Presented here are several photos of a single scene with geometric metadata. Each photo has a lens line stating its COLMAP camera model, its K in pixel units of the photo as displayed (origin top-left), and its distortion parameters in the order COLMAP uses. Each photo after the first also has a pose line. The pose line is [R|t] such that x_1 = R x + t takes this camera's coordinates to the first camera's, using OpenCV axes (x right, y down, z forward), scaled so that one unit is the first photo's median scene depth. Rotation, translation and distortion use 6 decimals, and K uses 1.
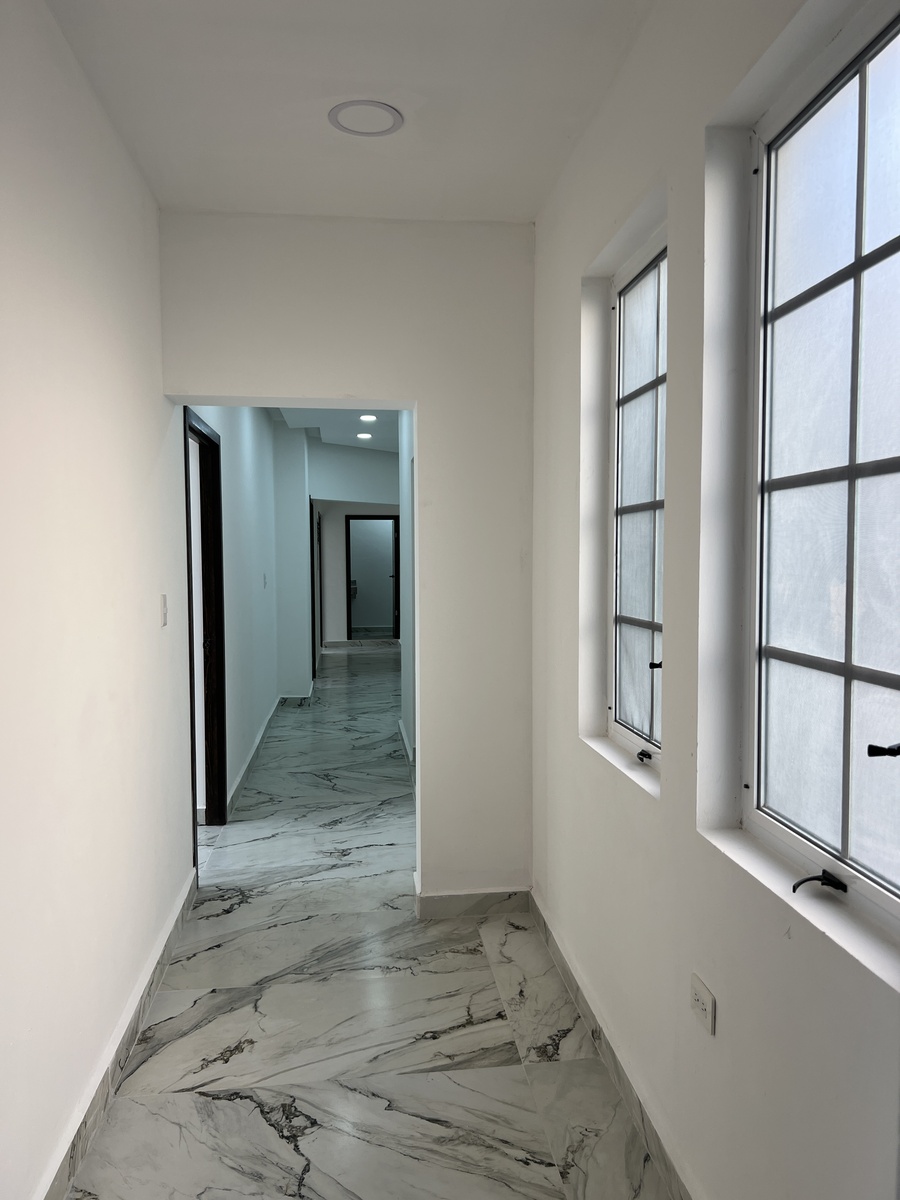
lens RADIAL K [[899.0, 0, 458.7], [0, 899.0, 606.2], [0, 0, 1]] dist [0.037004, -0.044480]
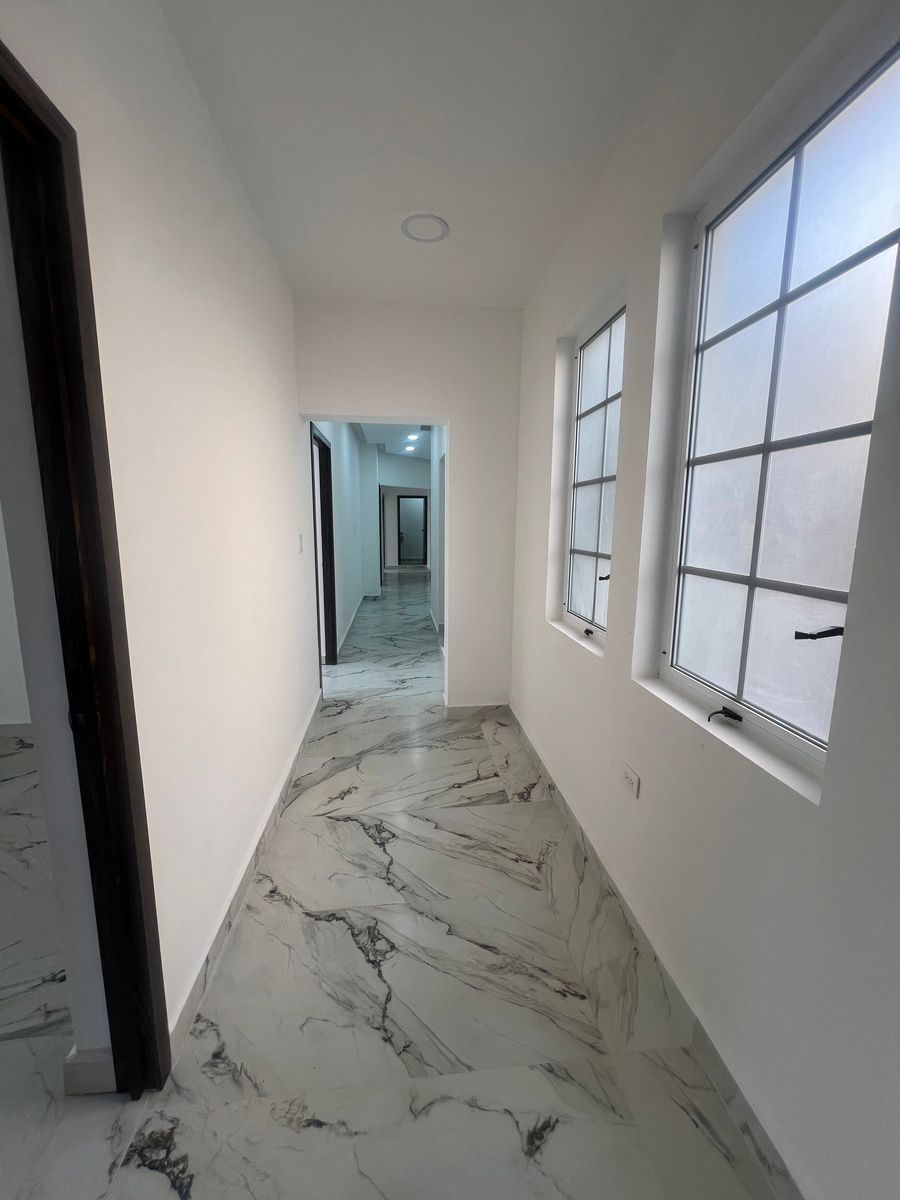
lens RADIAL K [[480.2, 0, 454.7], [0, 480.2, 598.0], [0, 0, 1]] dist [-0.006722, 0.001567]
pose [[0.999906, 0.013626, -0.001345, -0.041708], [-0.013414, 0.994564, 0.103255, 0.012919], [0.002745, -0.103227, 0.994654, 0.109619]]
